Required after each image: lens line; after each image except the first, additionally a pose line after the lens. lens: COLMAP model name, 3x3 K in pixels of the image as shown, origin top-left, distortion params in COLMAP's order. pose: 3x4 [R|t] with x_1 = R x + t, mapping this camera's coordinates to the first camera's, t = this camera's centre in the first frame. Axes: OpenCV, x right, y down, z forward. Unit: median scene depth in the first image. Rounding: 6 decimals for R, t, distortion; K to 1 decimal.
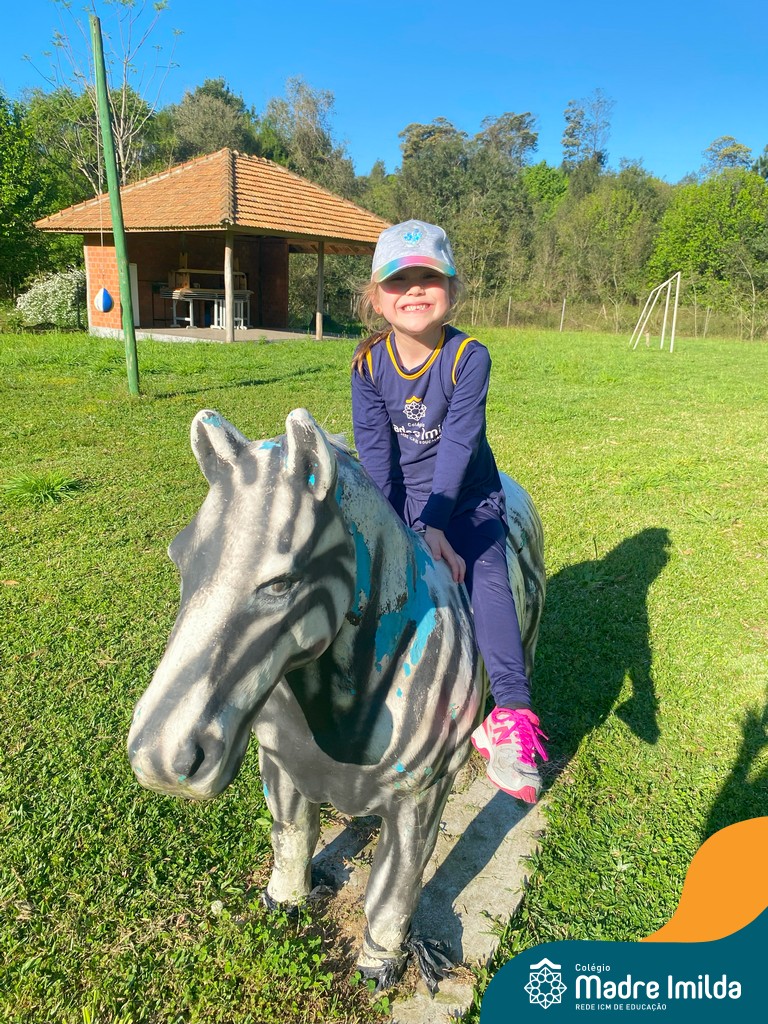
lens RADIAL K [[787.7, 0, 390.3], [0, 787.7, 508.3], [0, 0, 1]] dist [0.008353, -0.013791]
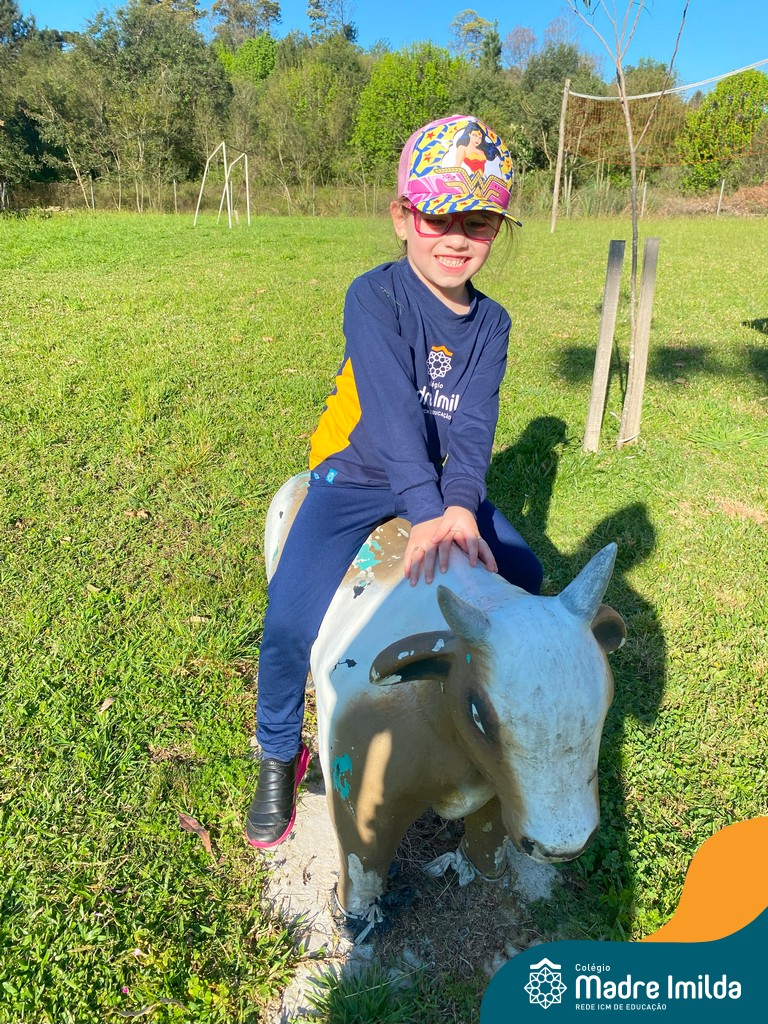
lens RADIAL K [[787.7, 0, 394.0], [0, 787.7, 505.1], [0, 0, 1]] dist [0.008353, -0.013791]
pose [[0.971221, -0.112124, 0.210137, 0.119404], [0.085965, 0.987813, 0.129753, 0.012055], [-0.222125, -0.107955, 0.969023, -0.012076]]
